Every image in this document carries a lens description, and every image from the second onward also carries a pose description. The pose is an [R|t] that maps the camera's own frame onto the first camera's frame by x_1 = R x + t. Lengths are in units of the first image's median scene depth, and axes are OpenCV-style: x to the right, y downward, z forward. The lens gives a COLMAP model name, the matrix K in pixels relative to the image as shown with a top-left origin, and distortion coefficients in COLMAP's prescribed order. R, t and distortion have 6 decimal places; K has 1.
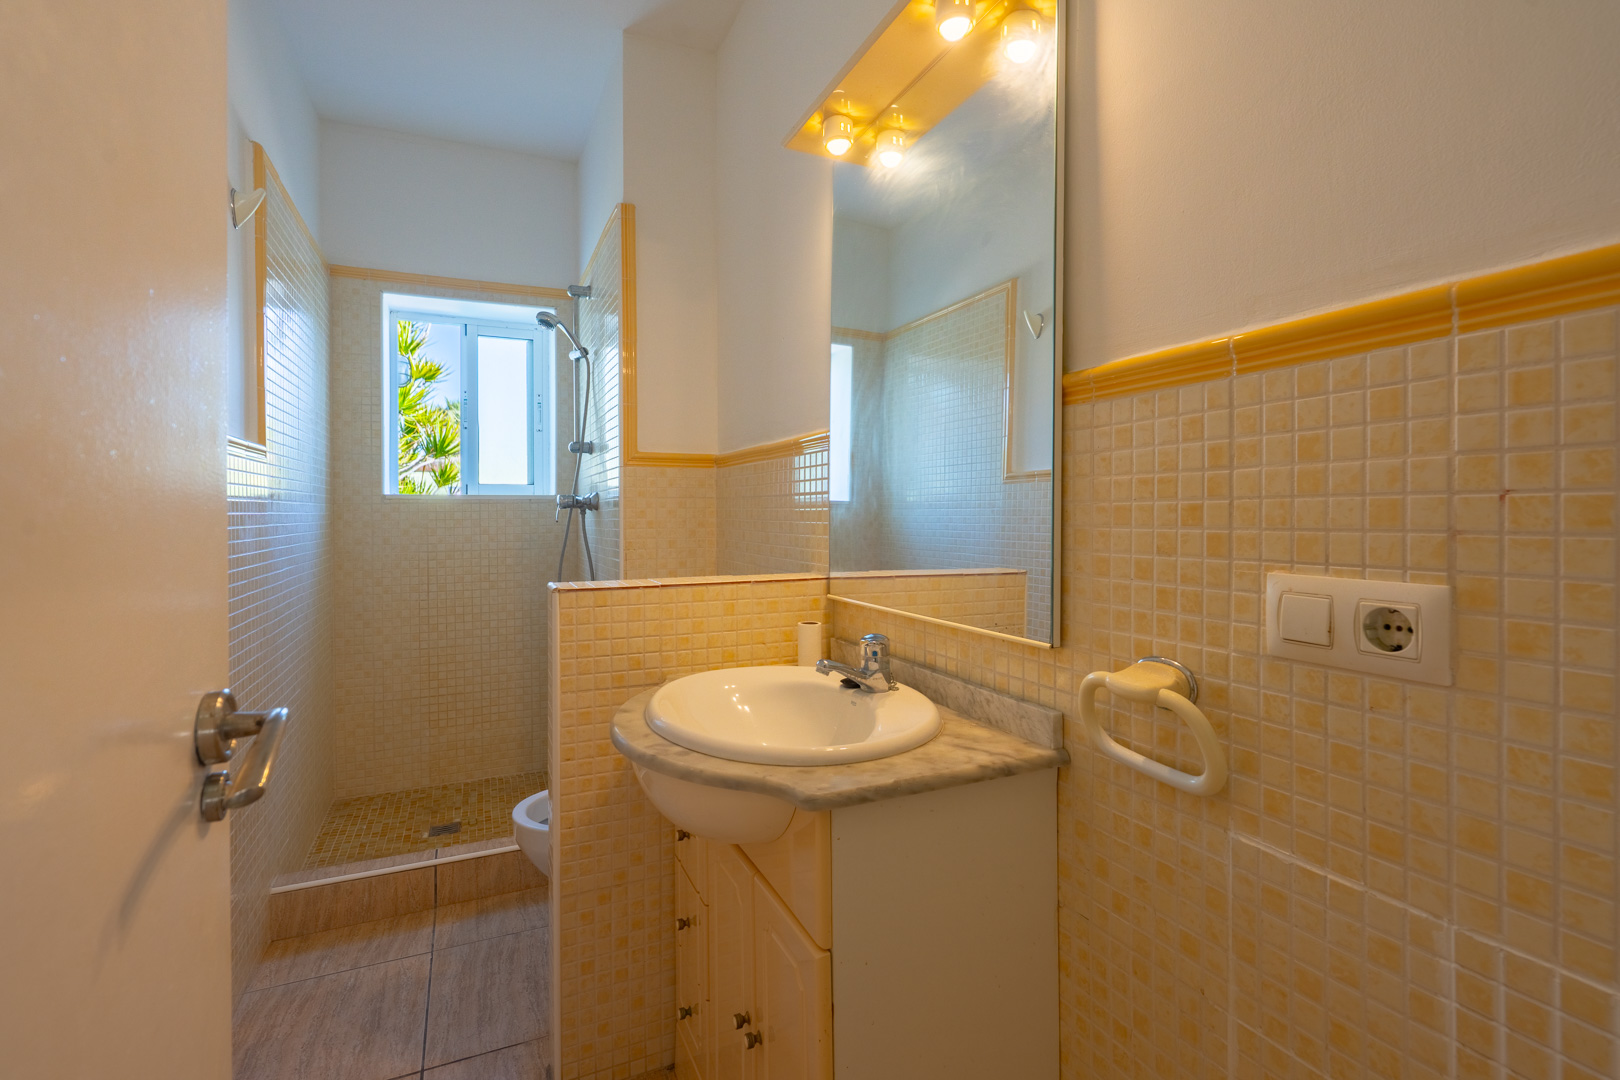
lens RADIAL K [[740.9, 0, 753.5], [0, 740.9, 522.3], [0, 0, 1]] dist [-0.004989, 0.002317]
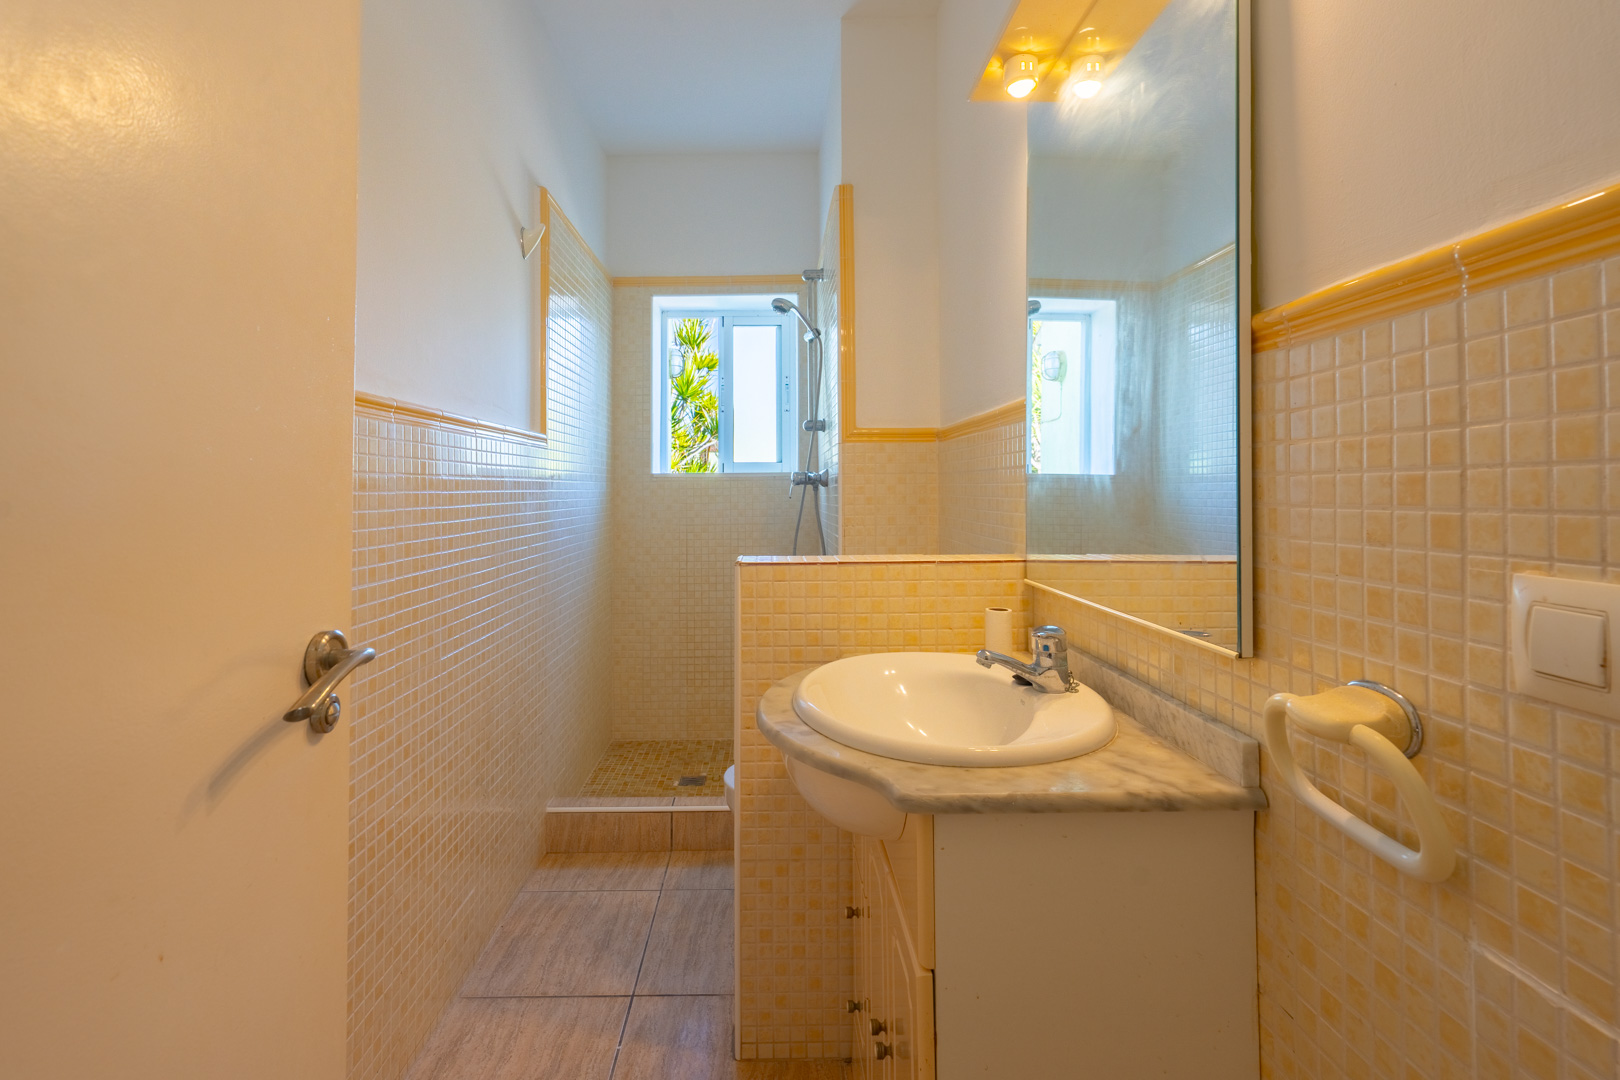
lens RADIAL K [[740.9, 0, 737.9], [0, 740.9, 477.7], [0, 0, 1]] dist [-0.004989, 0.002317]
pose [[0.916037, -0.010300, -0.400962, 0.156864], [-0.000687, 0.999628, -0.027248, -0.001239], [0.401094, 0.025236, 0.915689, 0.035184]]
